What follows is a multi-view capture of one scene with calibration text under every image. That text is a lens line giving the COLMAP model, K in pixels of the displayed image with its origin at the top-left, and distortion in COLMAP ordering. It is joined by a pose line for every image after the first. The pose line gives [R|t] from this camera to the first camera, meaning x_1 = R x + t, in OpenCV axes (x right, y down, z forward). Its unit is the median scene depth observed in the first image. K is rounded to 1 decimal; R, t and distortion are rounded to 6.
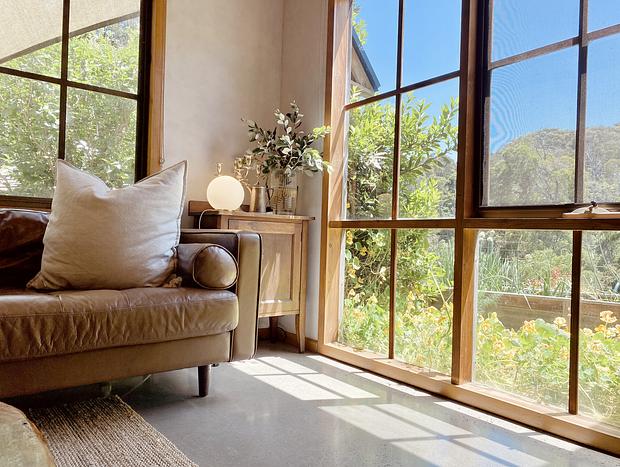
lens RADIAL K [[470.6, 0, 310.0], [0, 470.6, 233.5], [0, 0, 1]] dist [0.029262, -0.007667]
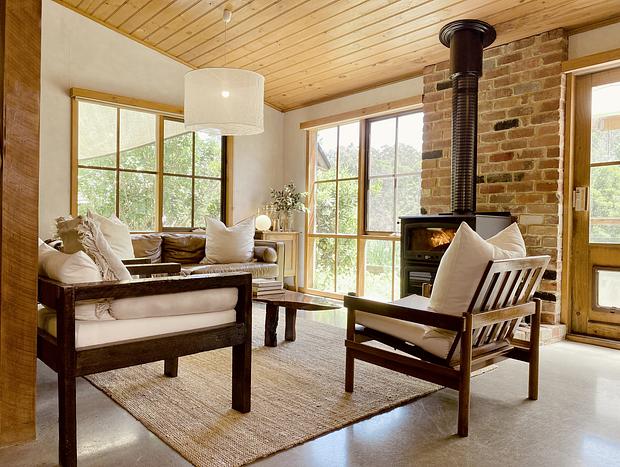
lens RADIAL K [[470.6, 0, 310.0], [0, 470.6, 233.5], [0, 0, 1]] dist [0.029262, -0.007667]
pose [[0.997843, -0.012823, 0.064383, -0.100315], [0.011235, 0.999625, 0.024965, -0.088415], [-0.064679, -0.024187, 0.997613, -1.298737]]
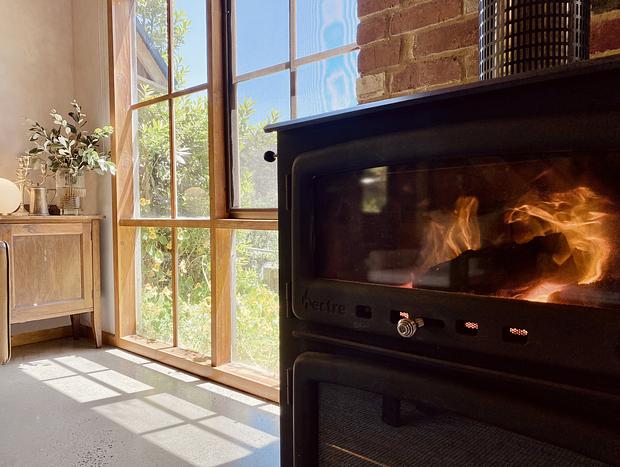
lens RADIAL K [[479.6, 0, 310.0], [0, 479.6, 233.5], [0, 0, 1]] dist [0.028475, -0.006597]
pose [[0.978886, -0.043712, 0.199677, 0.251271], [0.033752, 0.998023, 0.053017, -0.040169], [-0.201600, -0.045158, 0.978426, -0.119369]]
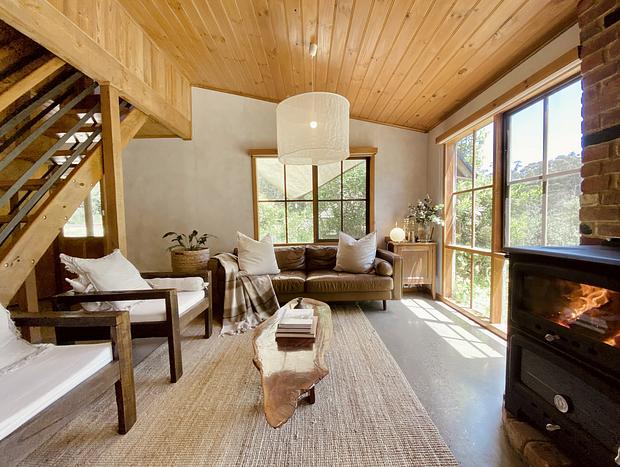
lens RADIAL K [[257.1, 0, 310.0], [0, 257.1, 233.5], [0, 0, 1]] dist [0.001589, -0.011840]
pose [[0.793575, -0.010893, -0.608375, 0.297419], [0.041608, 0.998471, 0.036395, -0.164009], [0.607048, -0.054196, 0.792815, -0.409955]]
